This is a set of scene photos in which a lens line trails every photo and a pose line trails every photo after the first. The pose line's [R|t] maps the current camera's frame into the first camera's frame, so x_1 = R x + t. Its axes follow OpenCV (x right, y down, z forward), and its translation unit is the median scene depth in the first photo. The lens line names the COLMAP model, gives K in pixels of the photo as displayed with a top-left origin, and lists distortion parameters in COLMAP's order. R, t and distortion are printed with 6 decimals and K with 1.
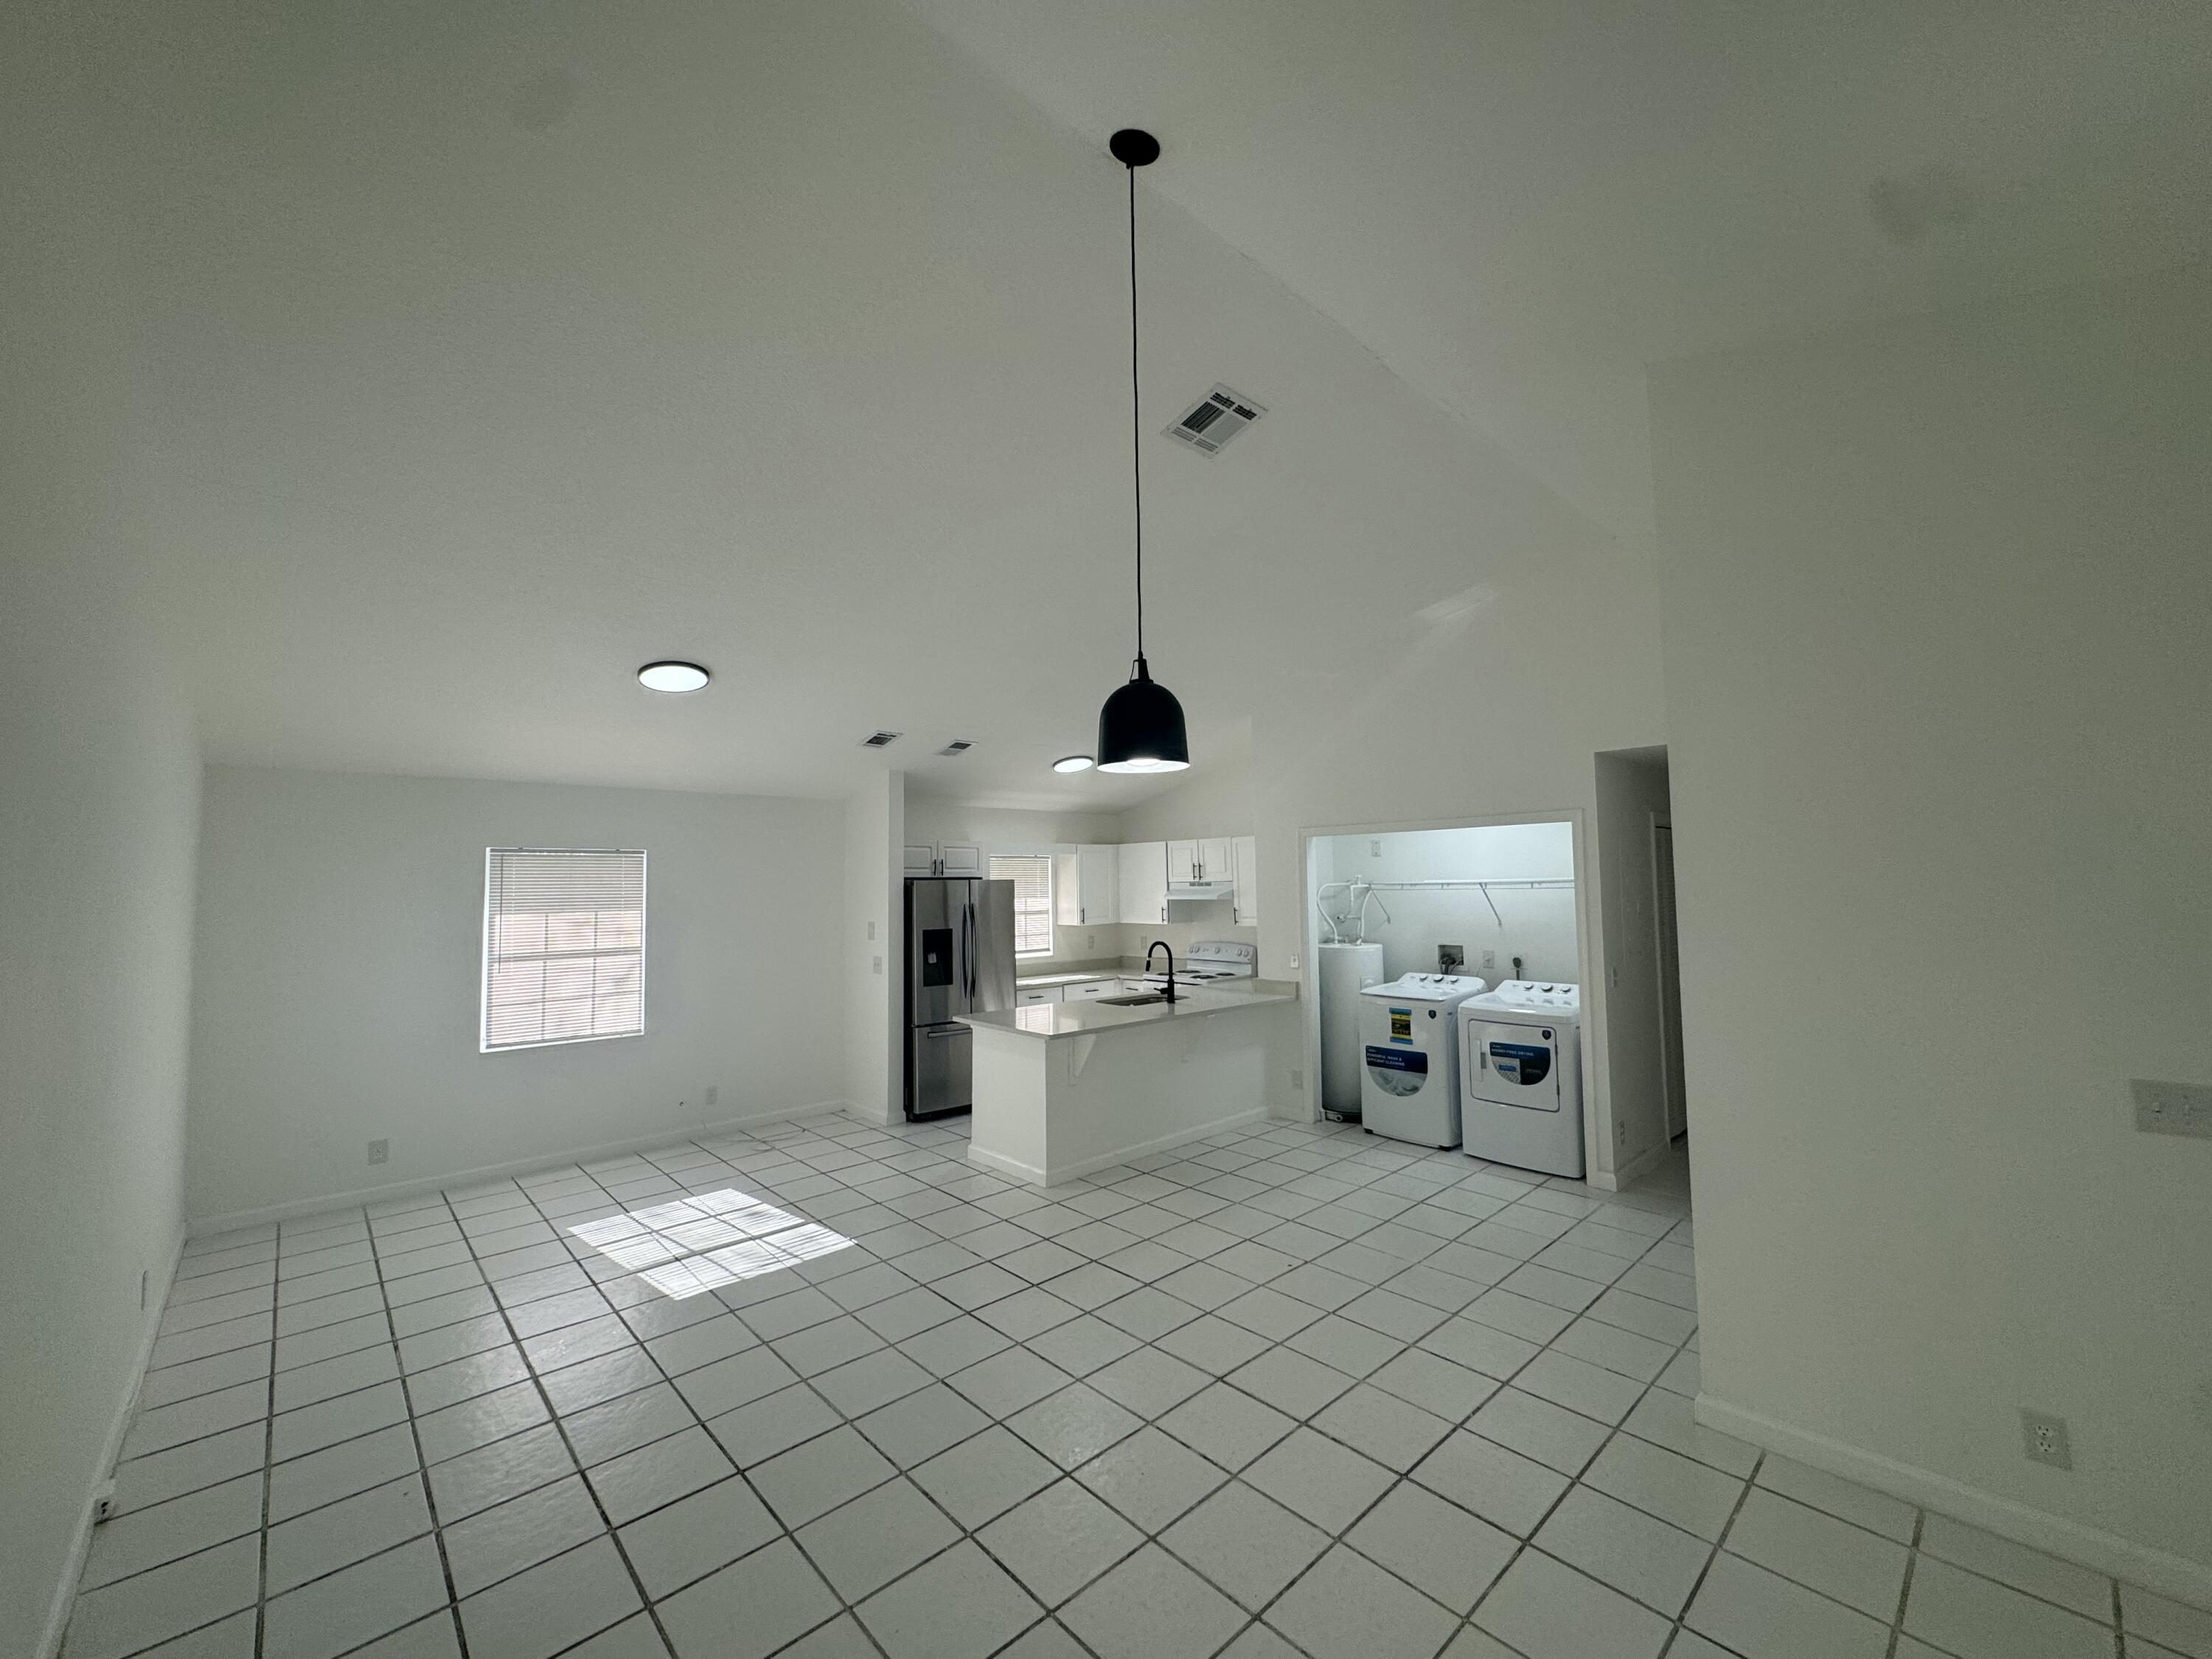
lens RADIAL K [[876.4, 0, 1110.9], [0, 876.4, 843.2], [0, 0, 1]] dist [-0.001792, 0.000207]
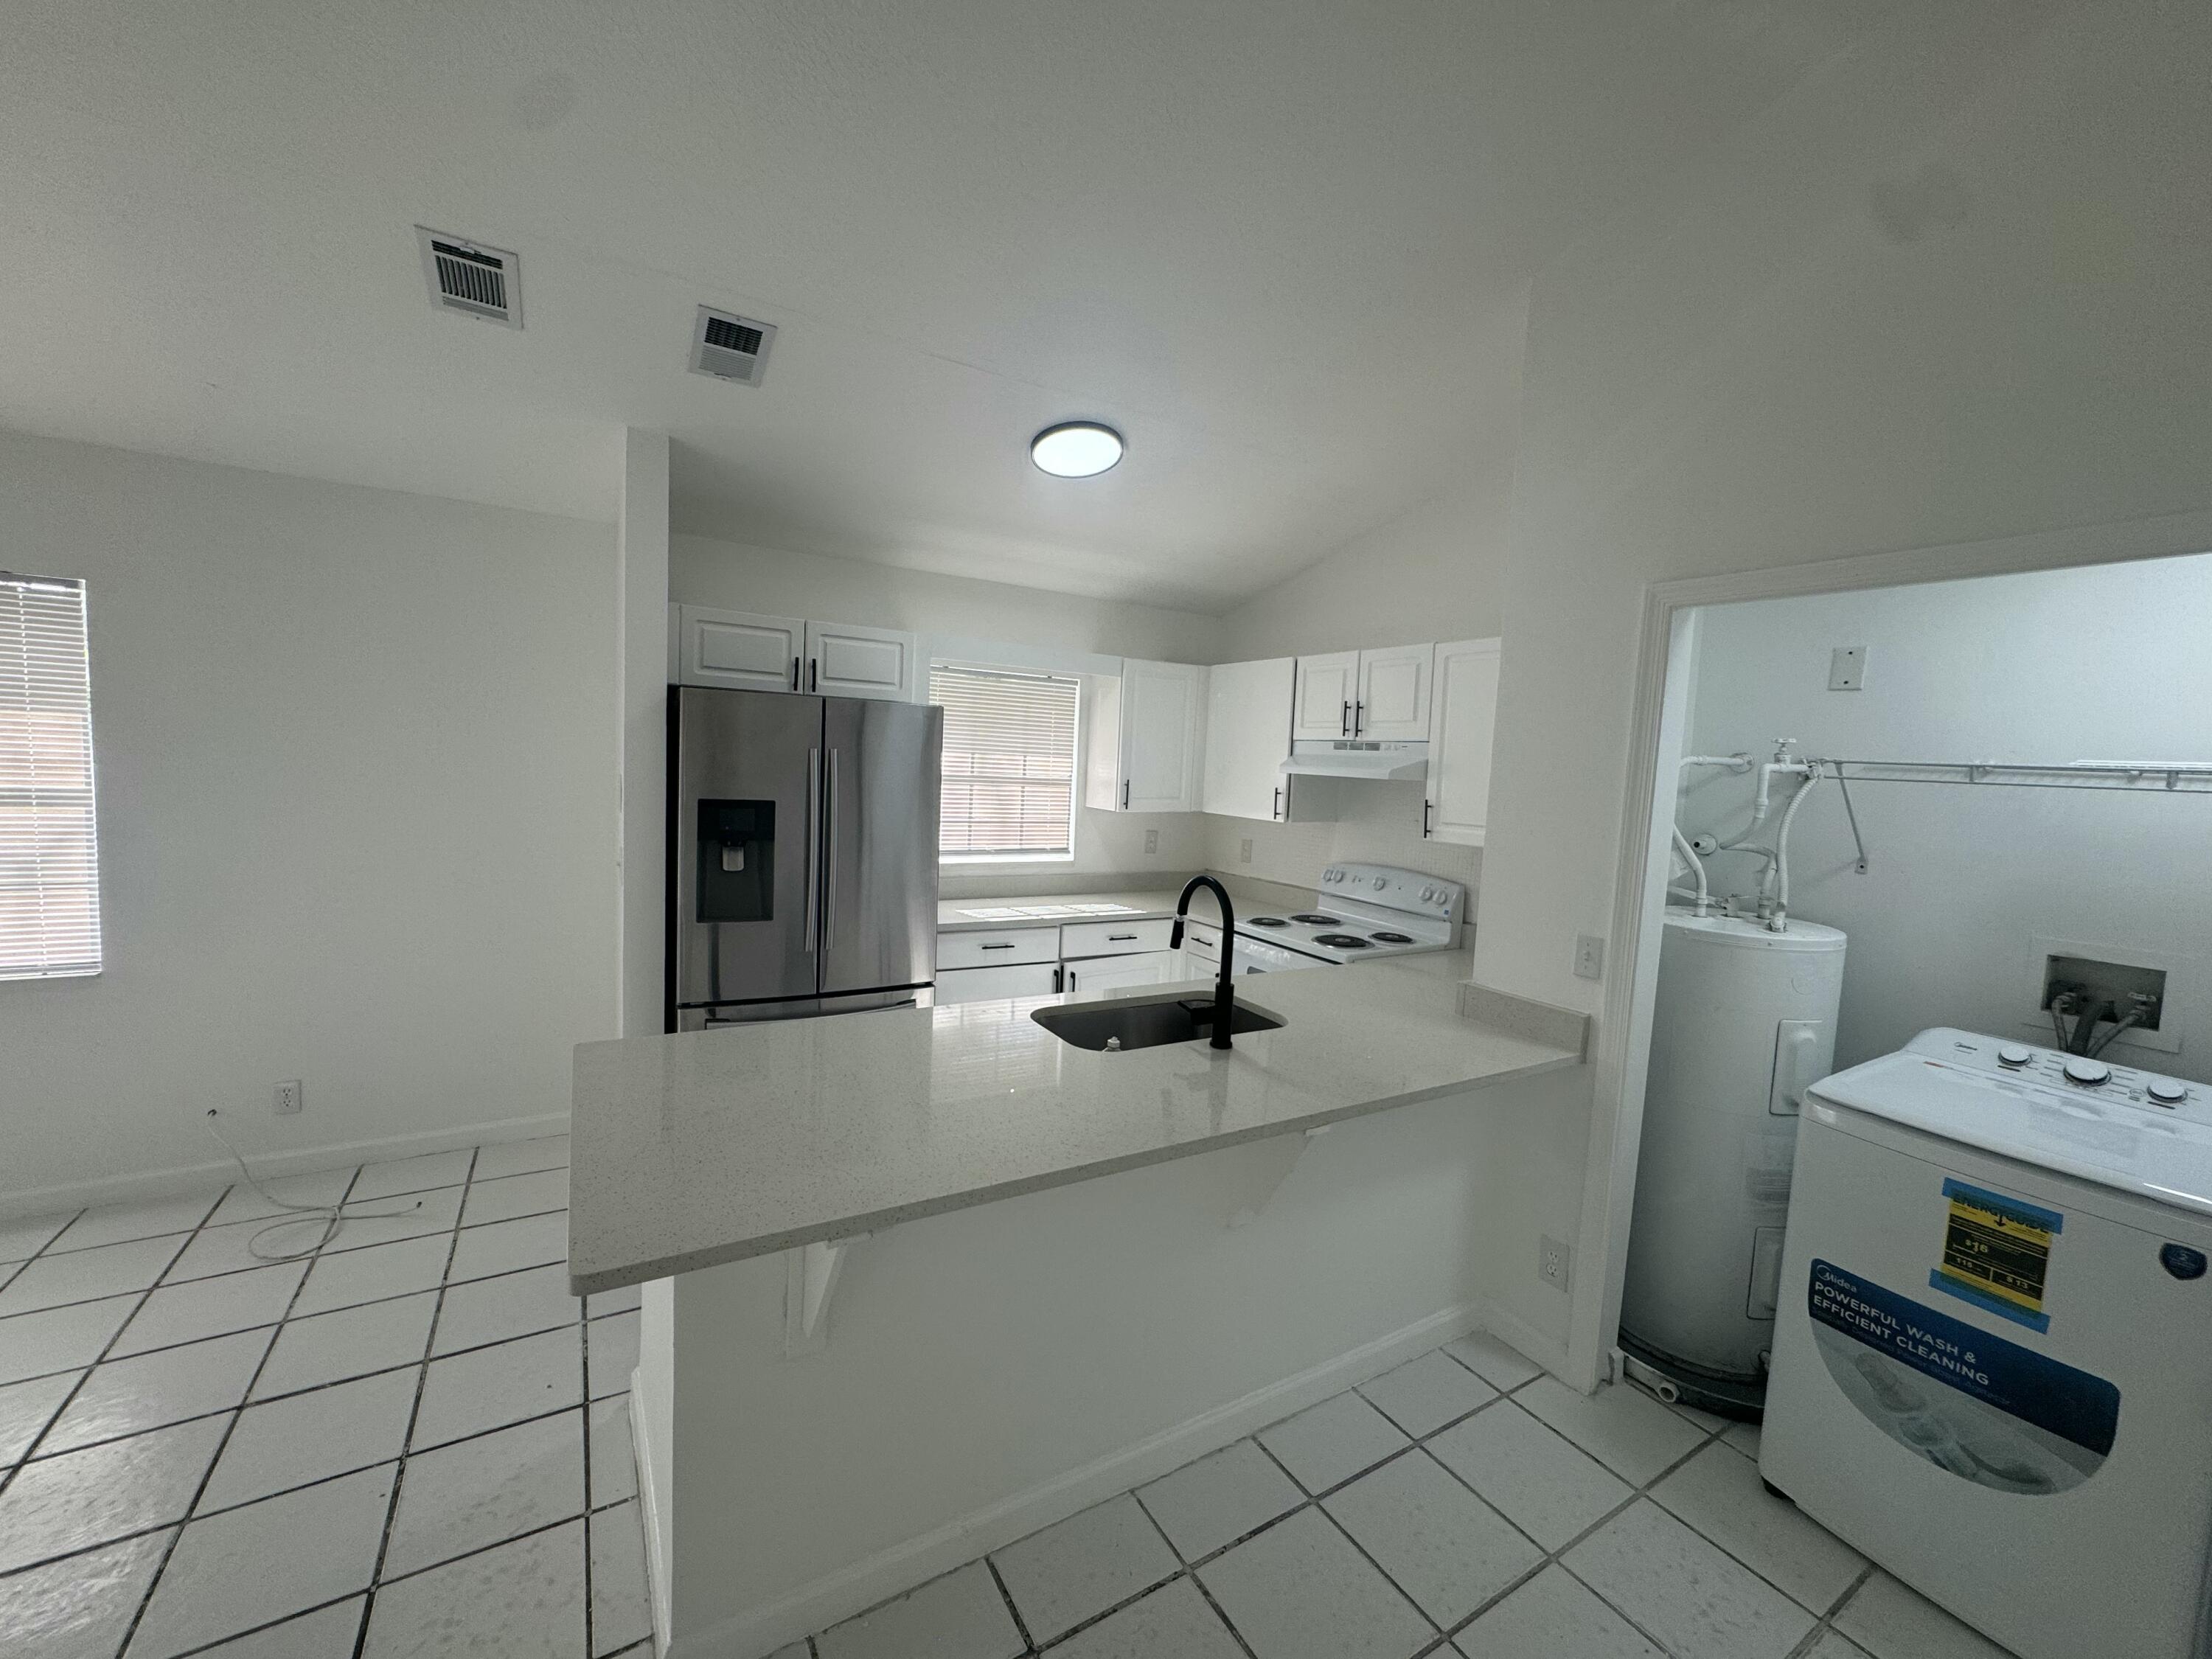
lens RADIAL K [[876.4, 0, 1106.1], [0, 876.4, 831.5], [0, 0, 1]] dist [-0.001792, 0.000207]
pose [[0.976137, 0.080535, -0.201672, 0.086072], [-0.053918, 0.989491, 0.134164, 0.045516], [0.210357, -0.120089, 0.970221, 0.626342]]
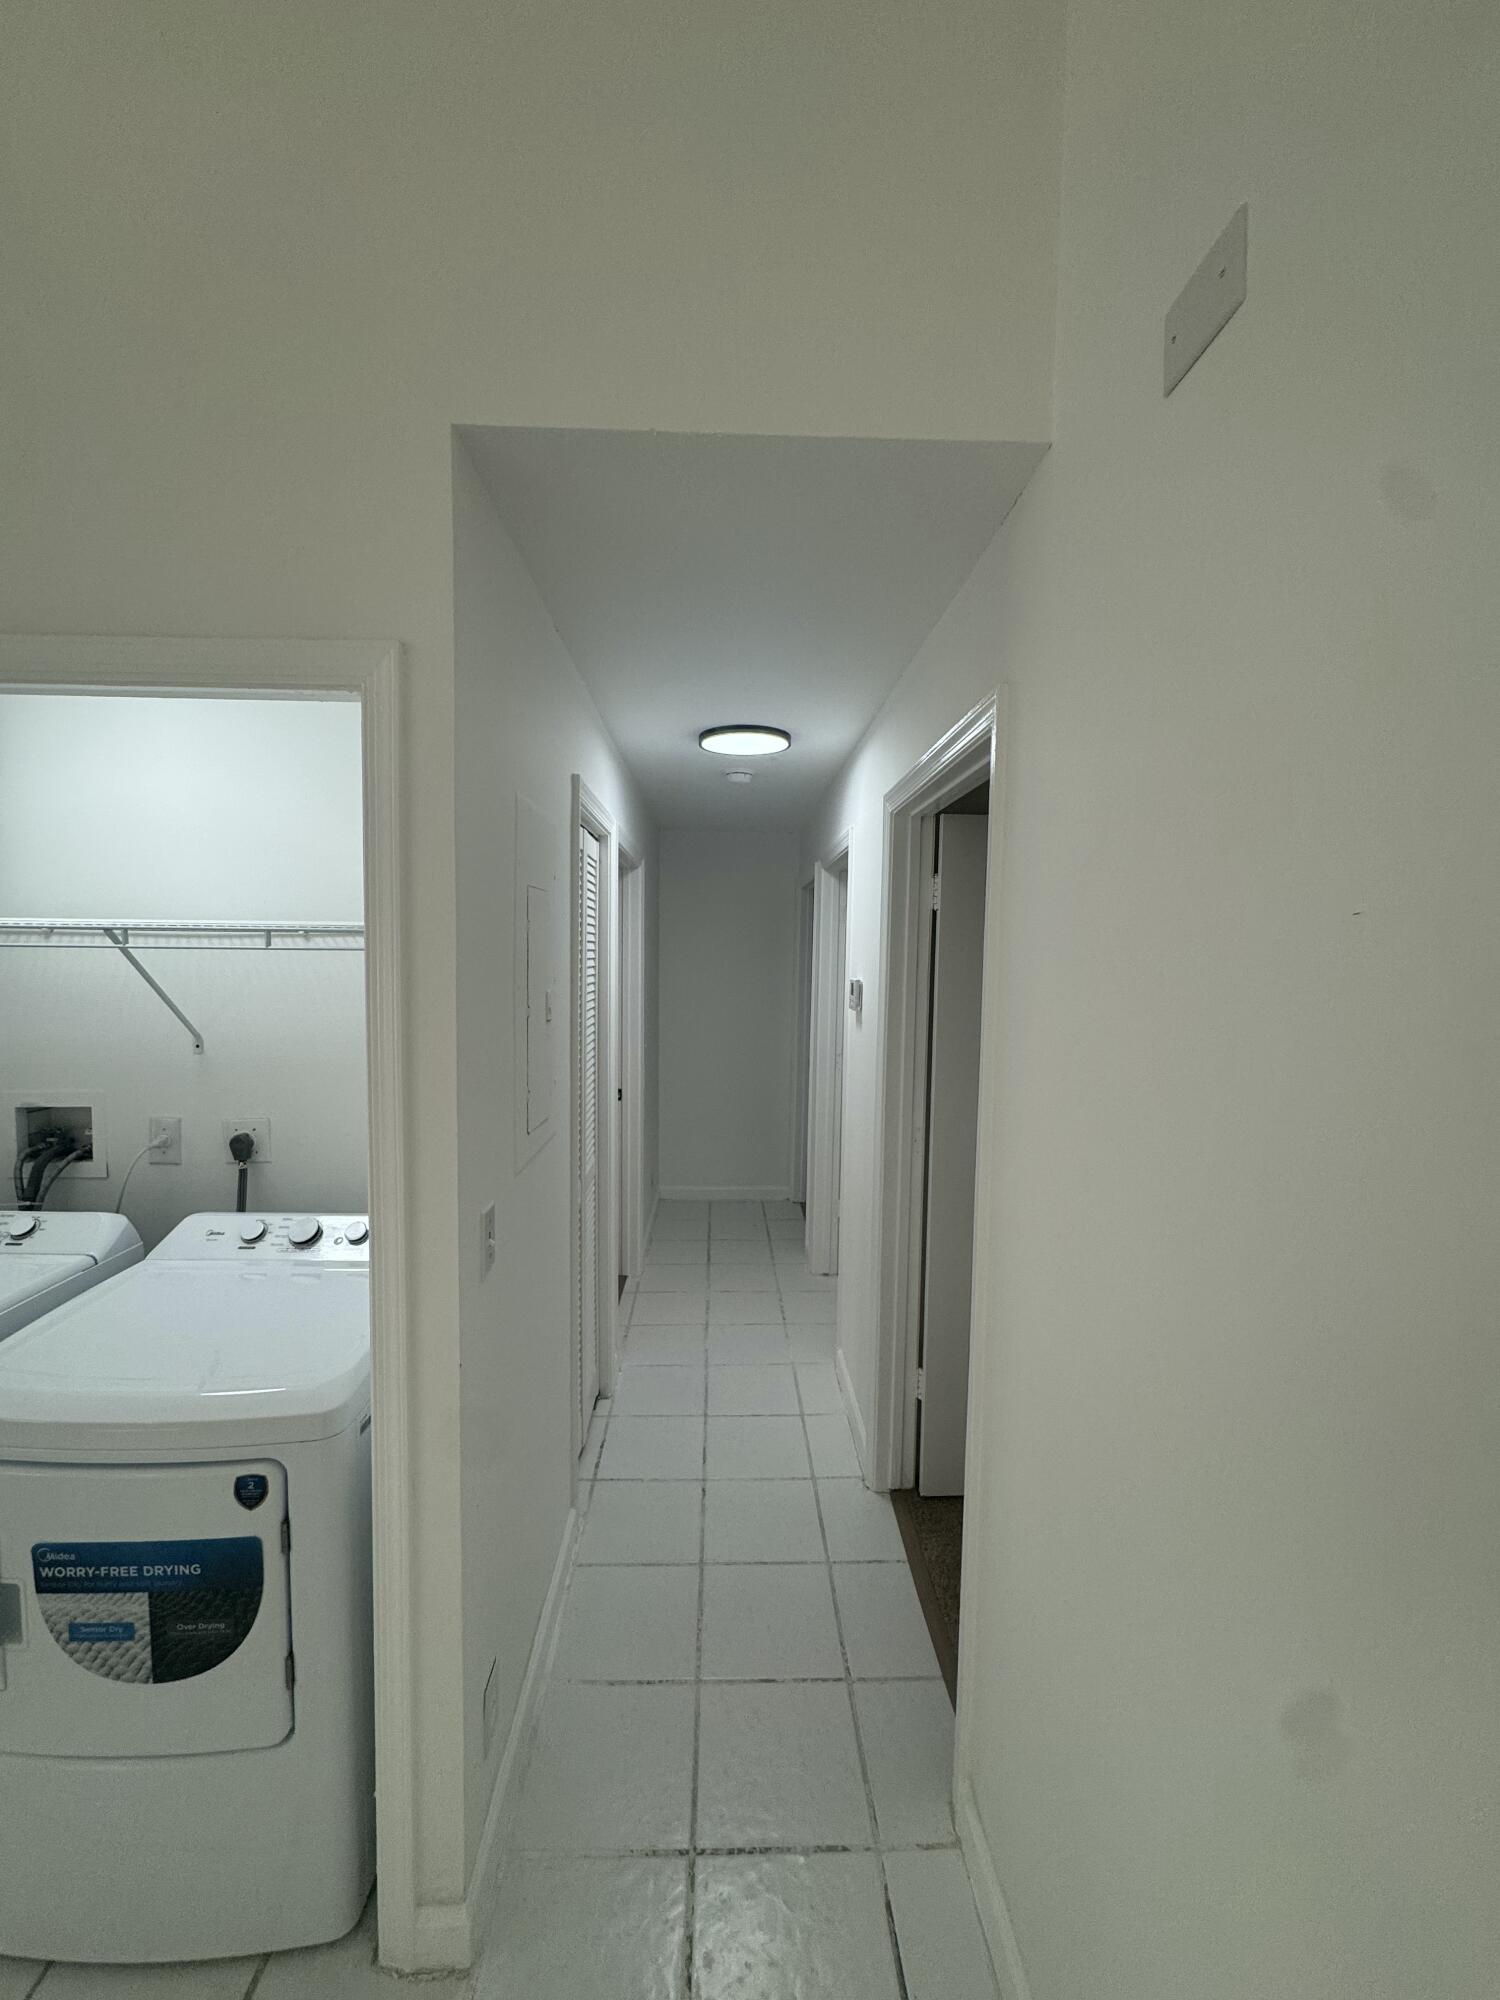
lens RADIAL K [[792.4, 0, 747.1], [0, 792.4, 995.8], [0, 0, 1]] dist [-0.001792, 0.000207]
pose [[0.652323, -0.017451, 0.757740, 0.338419], [-0.061100, 0.995270, 0.075521, 0.031706], [-0.755475, -0.095562, 0.648171, 0.603927]]
